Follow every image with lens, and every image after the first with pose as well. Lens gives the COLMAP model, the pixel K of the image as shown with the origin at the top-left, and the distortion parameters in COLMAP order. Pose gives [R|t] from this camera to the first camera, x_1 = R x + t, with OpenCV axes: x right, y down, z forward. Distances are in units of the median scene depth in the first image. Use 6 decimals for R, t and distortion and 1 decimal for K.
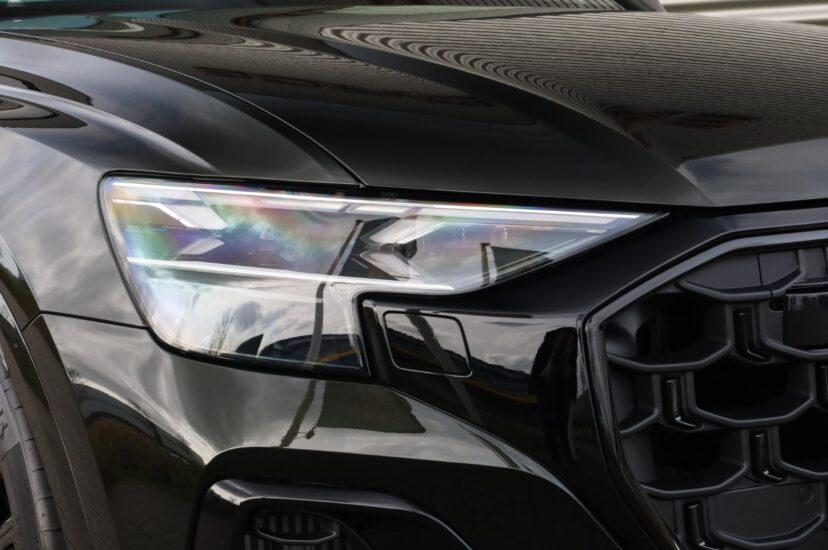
lens RADIAL K [[1690.1, 0, 414.0], [0, 1690.1, 275.0], [0, 0, 1]] dist [0.062913, -0.113023]
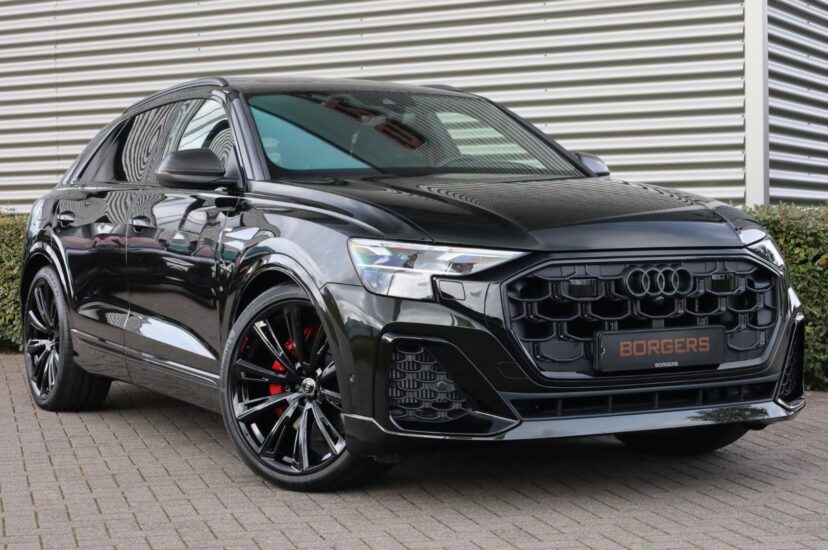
lens RADIAL K [[1690.1, 0, 414.0], [0, 1690.1, 275.0], [0, 0, 1]] dist [0.062913, -0.113023]
pose [[0.995897, 0.021991, -0.087783, 0.206642], [-0.027303, 0.997838, -0.059781, 0.195690], [0.086279, 0.061932, 0.994344, -2.090718]]
